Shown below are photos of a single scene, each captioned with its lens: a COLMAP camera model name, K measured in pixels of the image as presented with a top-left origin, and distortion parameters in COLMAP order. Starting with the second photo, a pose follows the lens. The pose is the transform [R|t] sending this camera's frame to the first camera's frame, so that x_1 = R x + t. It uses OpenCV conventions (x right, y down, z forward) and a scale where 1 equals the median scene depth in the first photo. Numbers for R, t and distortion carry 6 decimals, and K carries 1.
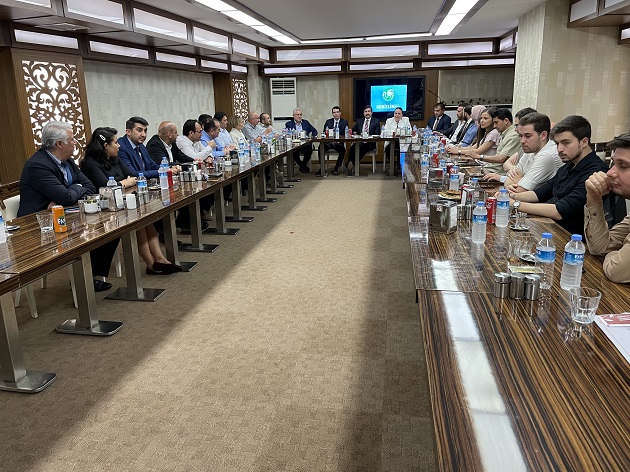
lens RADIAL K [[480.2, 0, 313.2], [0, 480.2, 226.1], [0, 0, 1]] dist [0.115952, -0.160847]
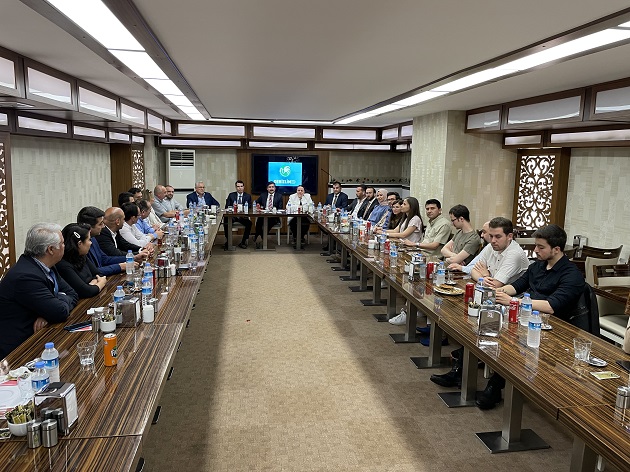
lens RADIAL K [[480.2, 0, 313.2], [0, 480.2, 226.1], [0, 0, 1]] dist [0.115952, -0.160847]
pose [[0.945978, -0.000029, 0.324231, -0.139694], [0.037925, 0.993145, -0.110564, -0.037138], [-0.322005, 0.116887, 0.939494, 0.013434]]
